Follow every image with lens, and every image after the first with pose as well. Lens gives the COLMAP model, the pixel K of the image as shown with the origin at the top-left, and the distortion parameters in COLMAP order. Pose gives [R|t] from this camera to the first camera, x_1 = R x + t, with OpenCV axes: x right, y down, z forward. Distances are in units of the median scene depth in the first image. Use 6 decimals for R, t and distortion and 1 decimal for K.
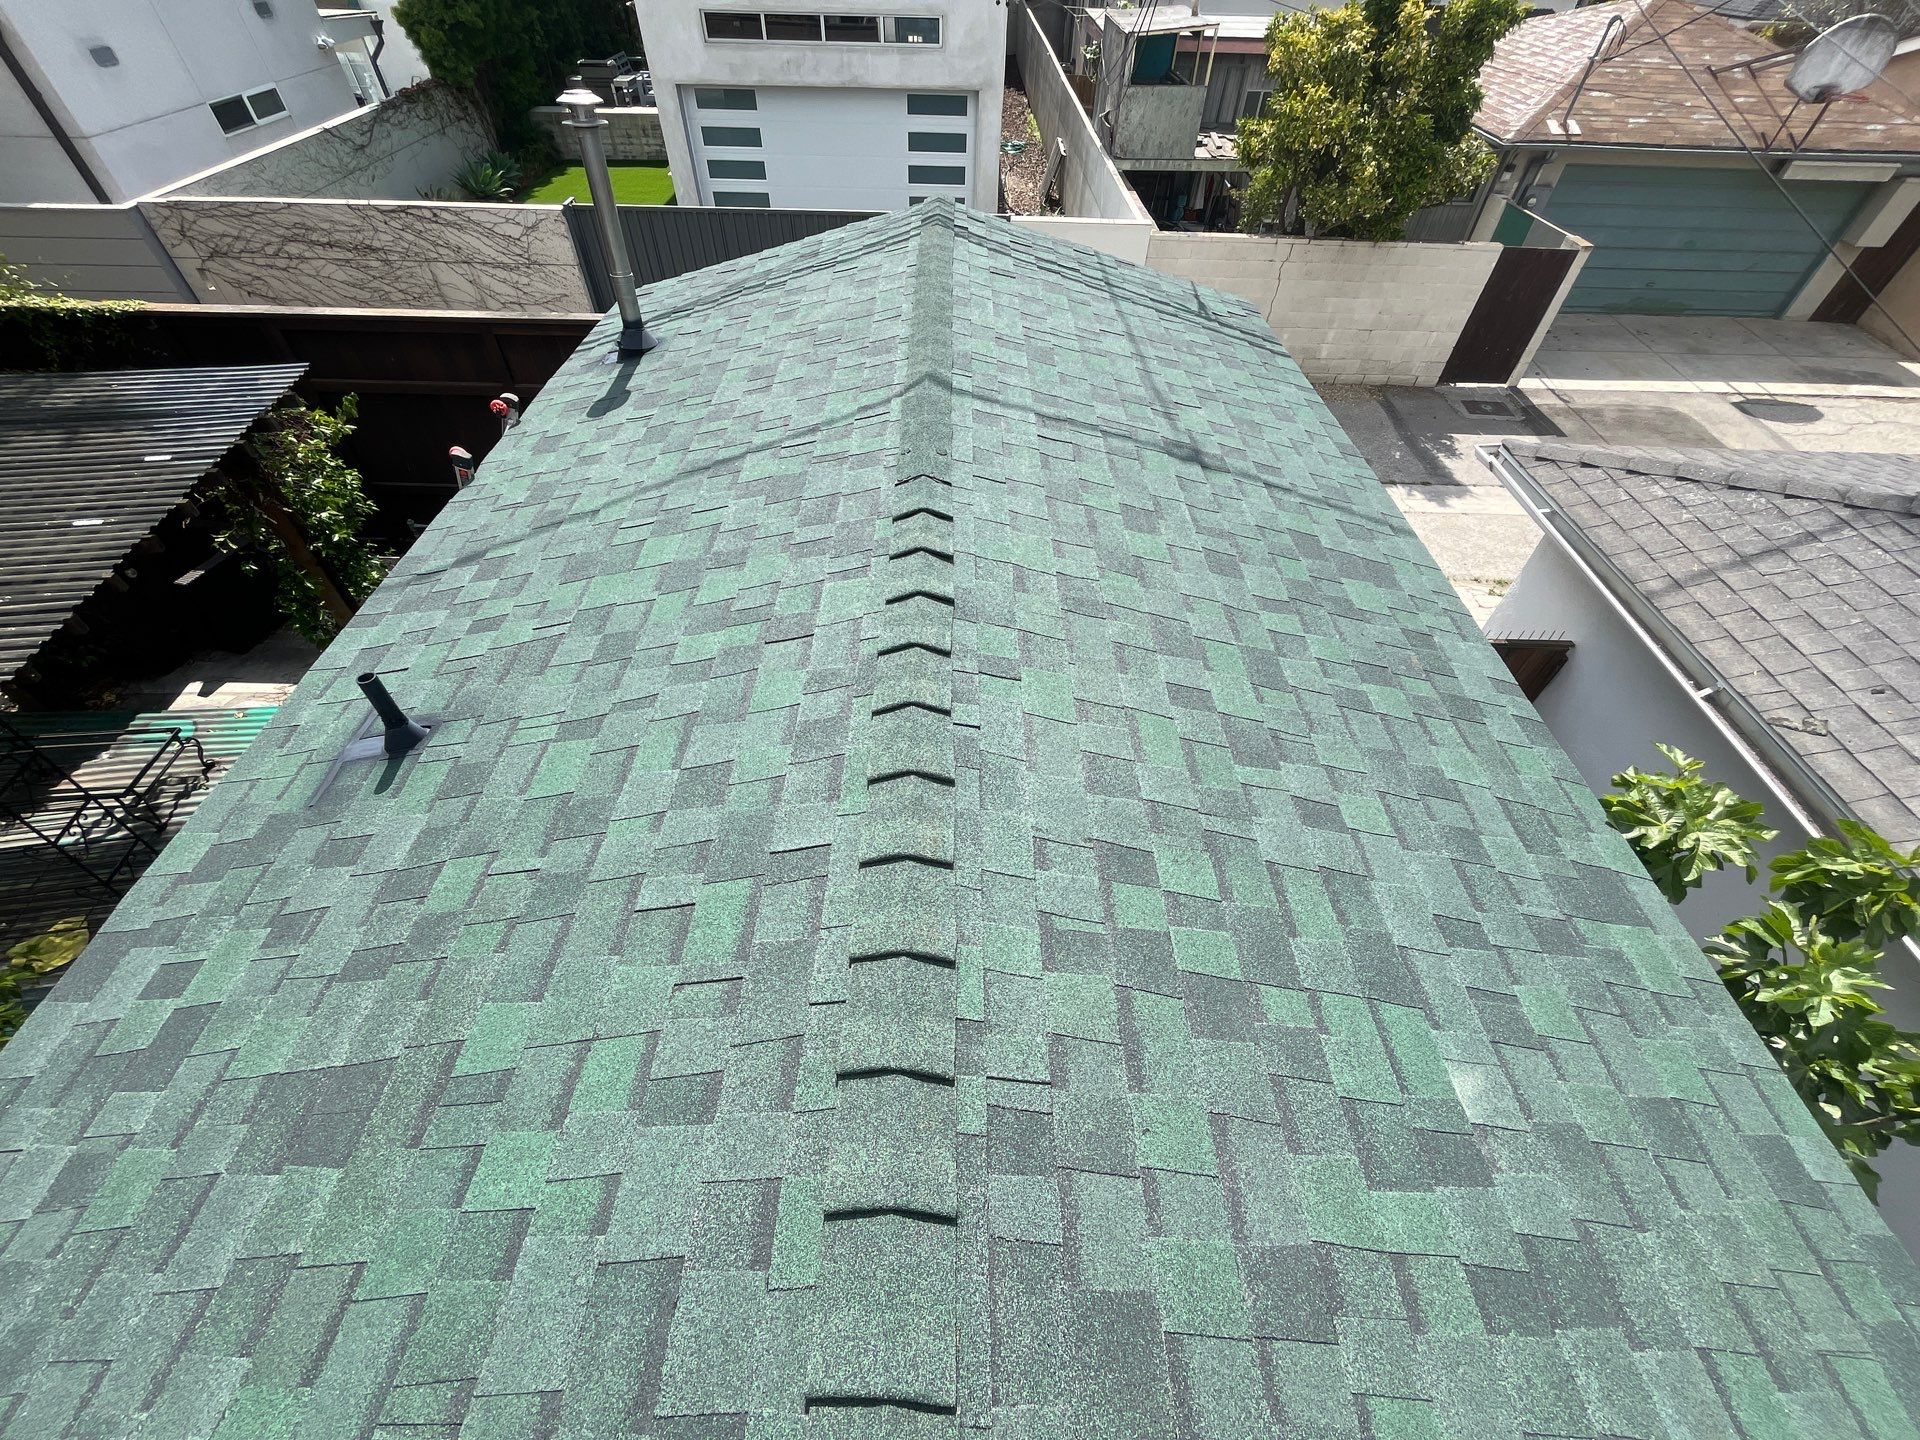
lens RADIAL K [[772.9, 0, 960.0], [0, 772.9, 720.0], [0, 0, 1]] dist [-0.002423, -0.000012]
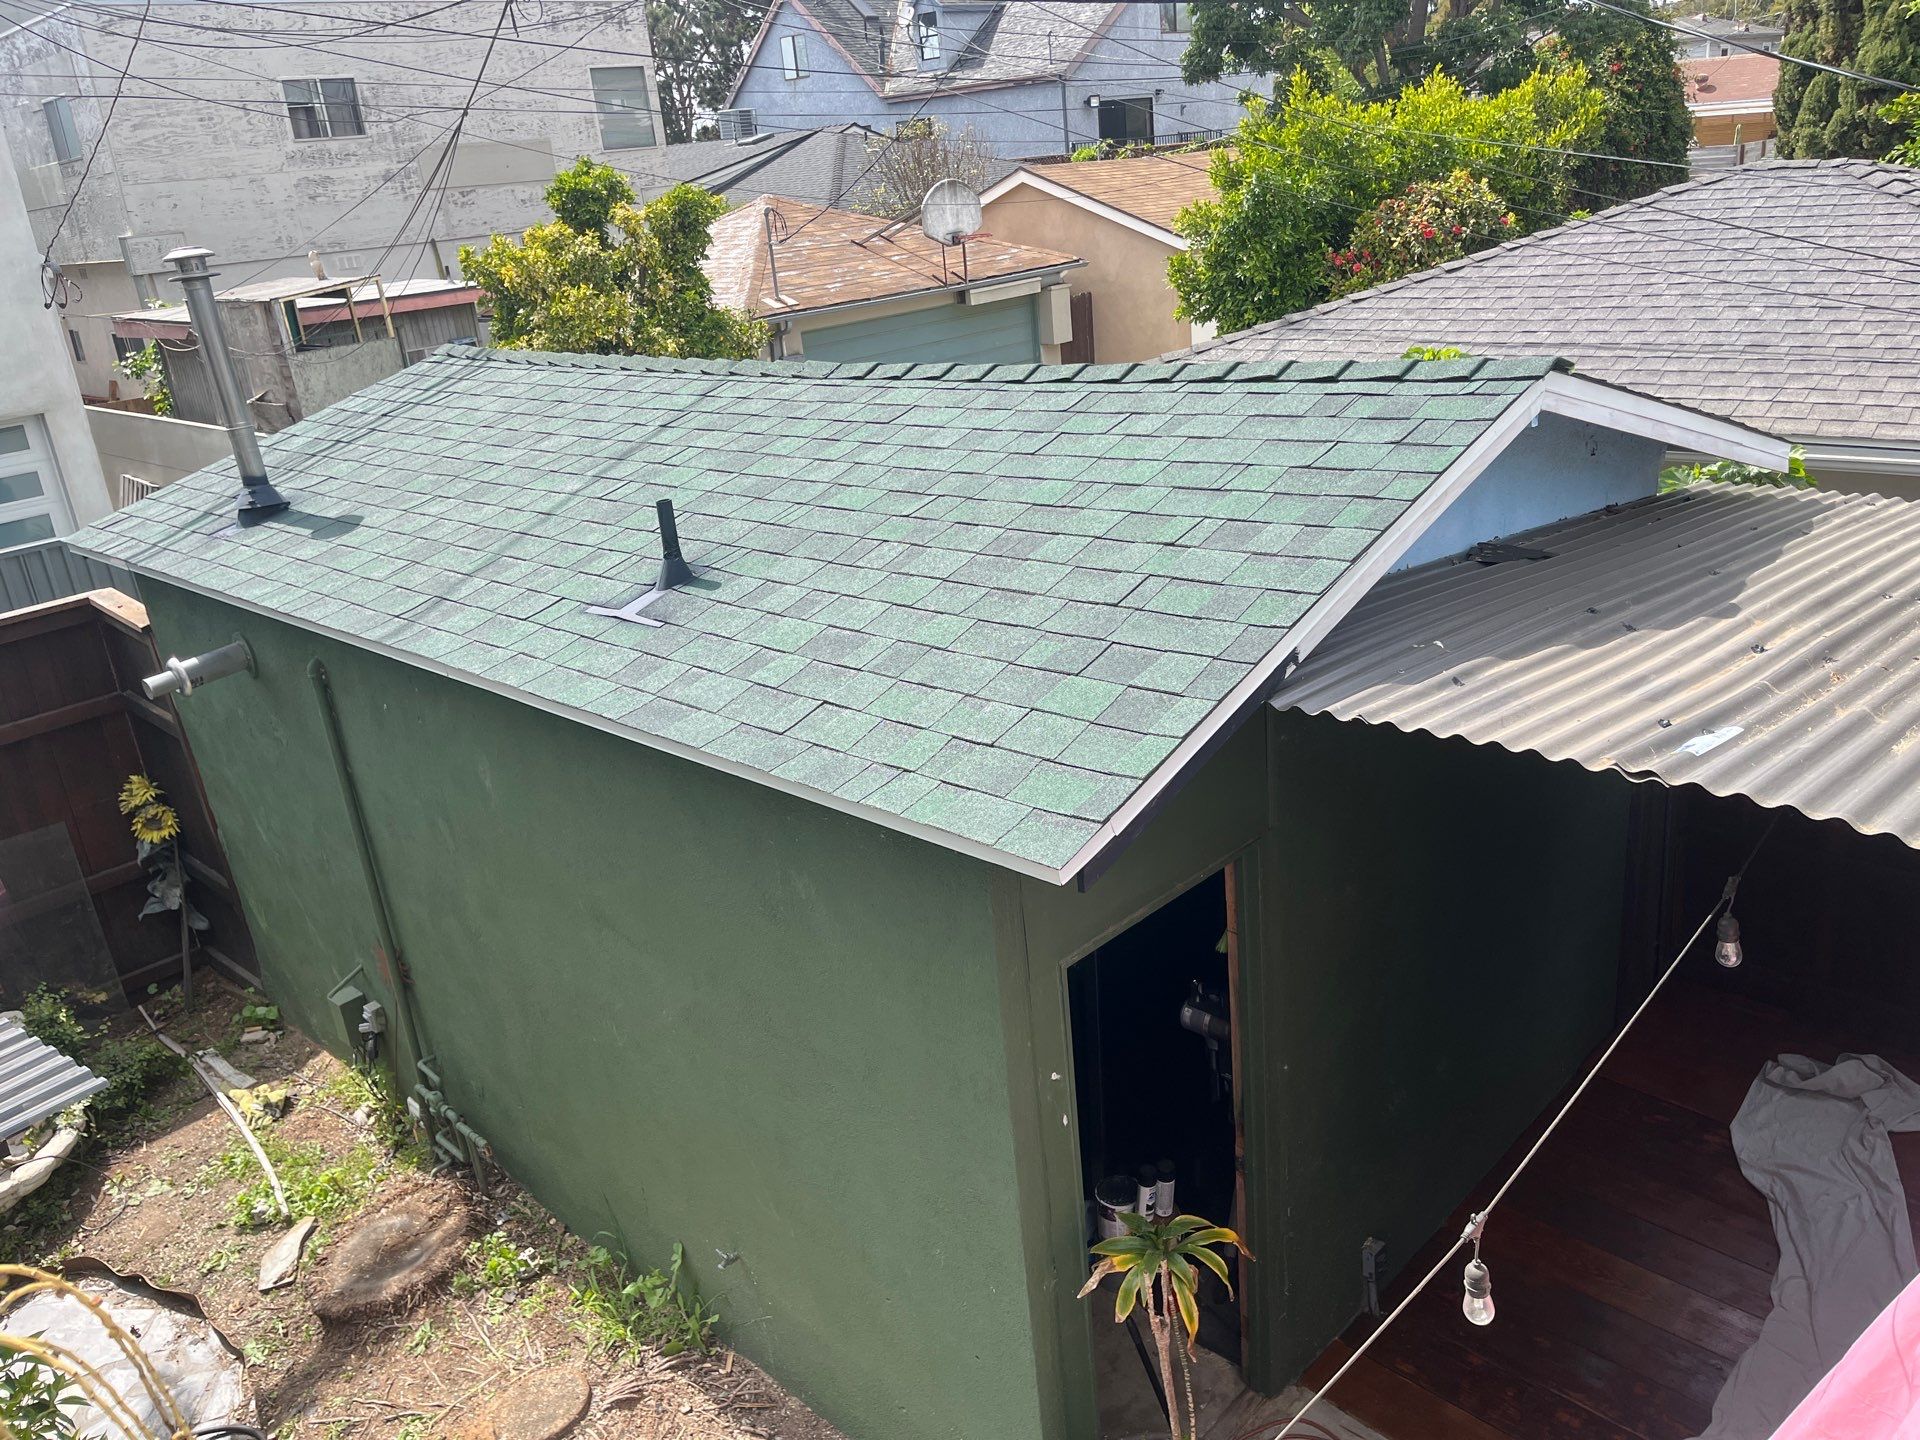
lens RADIAL K [[1448.5, 0, 966.2], [0, 1448.5, 714.5], [0, 0, 1]] dist [0.052103, -0.062725]
pose [[0.689289, -0.334813, 0.642481, -0.402716], [0.598225, 0.763259, -0.244055, 0.201019], [-0.408666, 0.552572, 0.726399, -0.114500]]
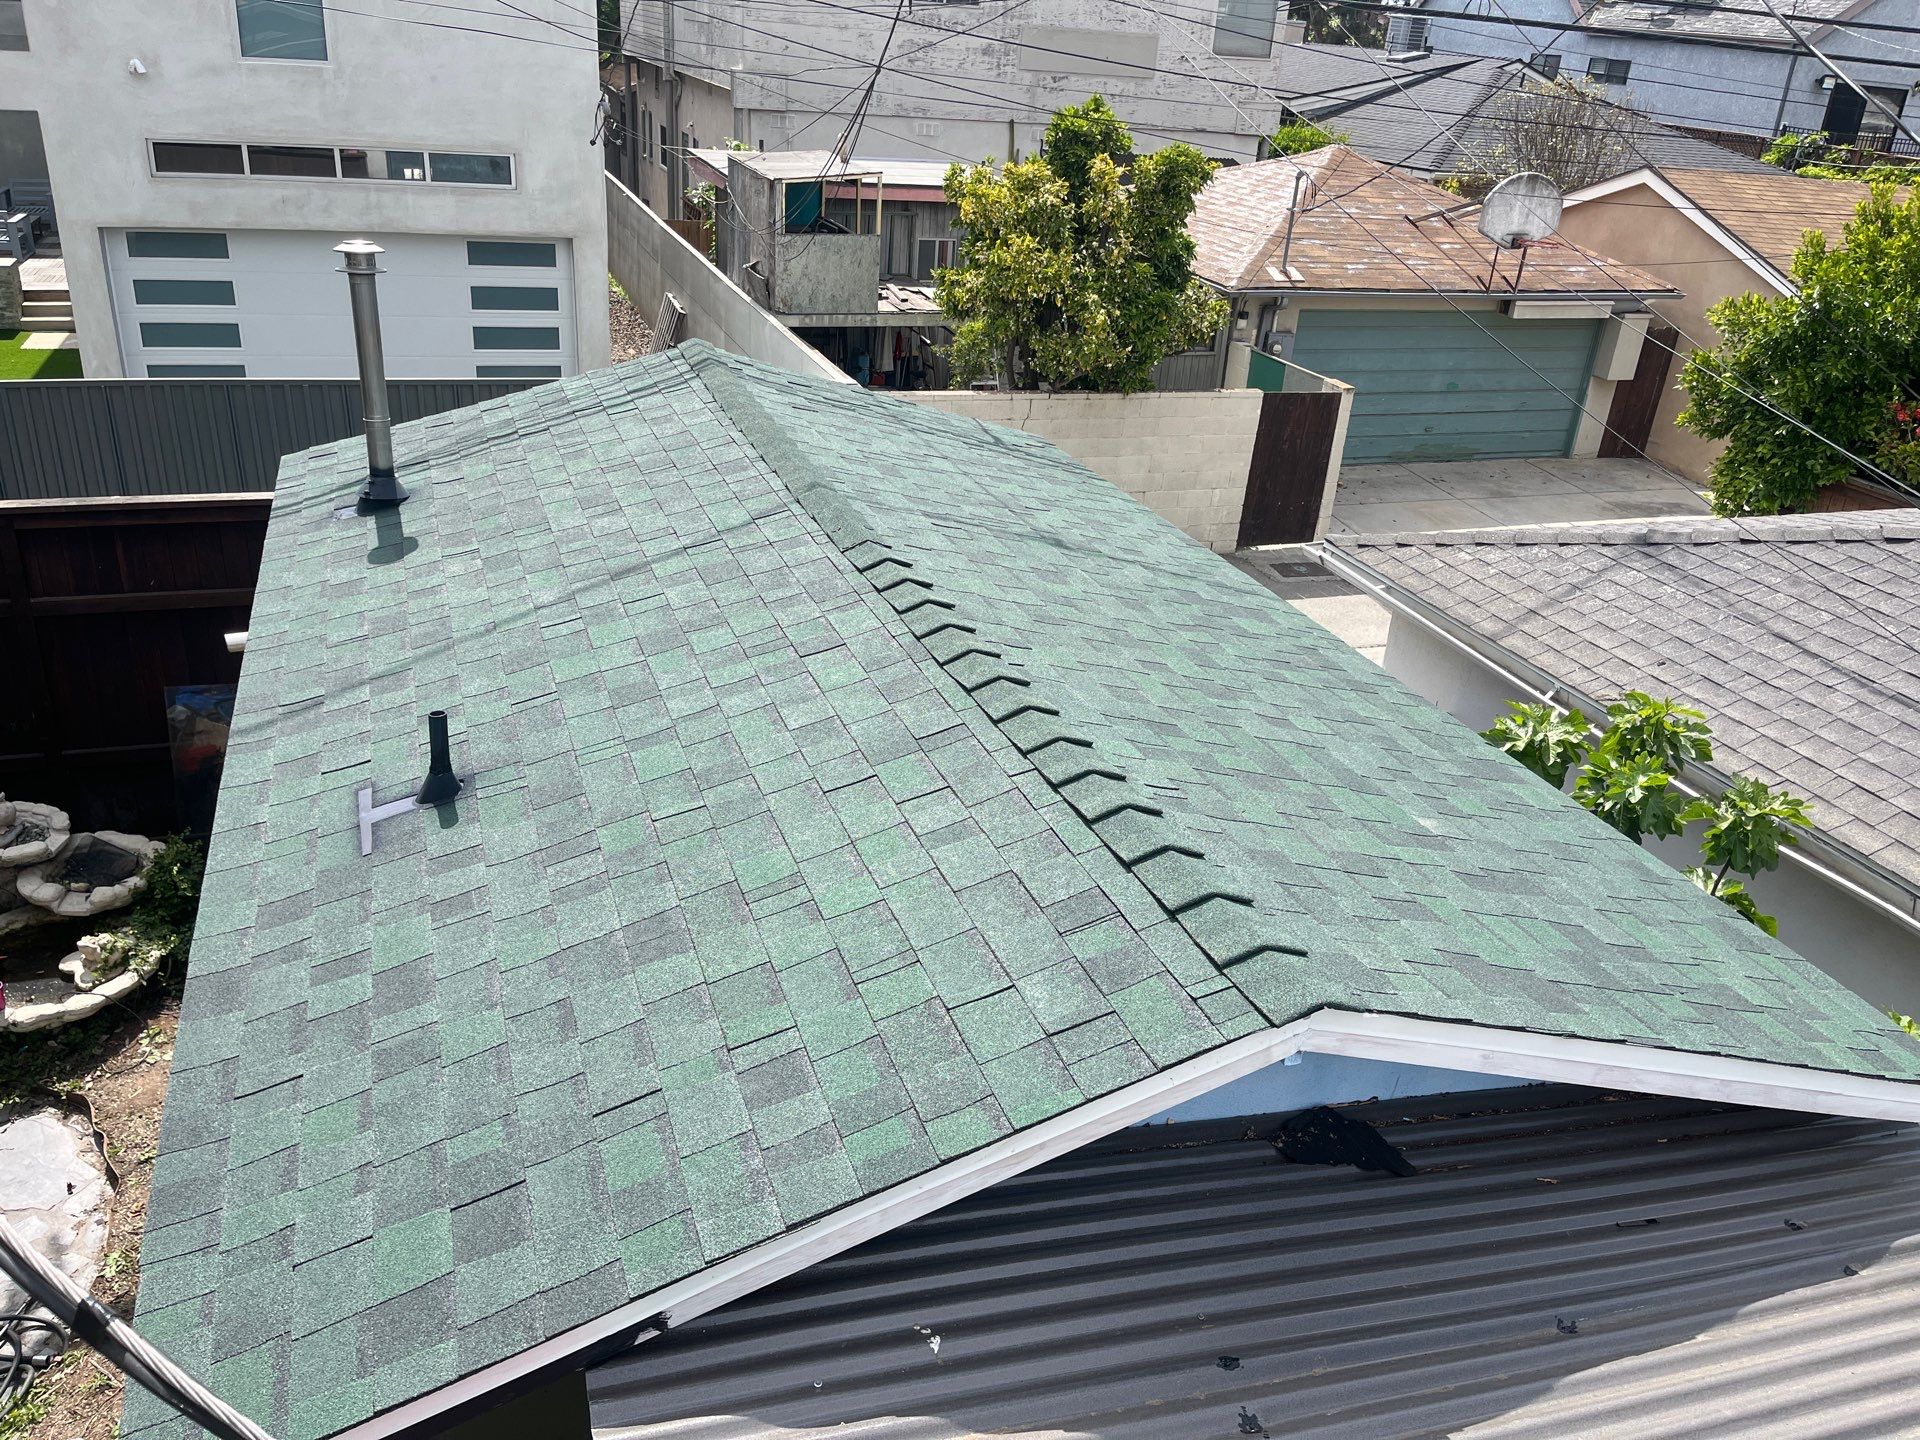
lens RADIAL K [[1448.5, 0, 966.2], [0, 1448.5, 714.5], [0, 0, 1]] dist [0.052103, -0.062725]
pose [[0.939025, -0.104818, 0.327484, -0.154836], [0.215235, 0.921920, -0.322083, 0.150728], [-0.268154, 0.372930, 0.888266, -0.190900]]
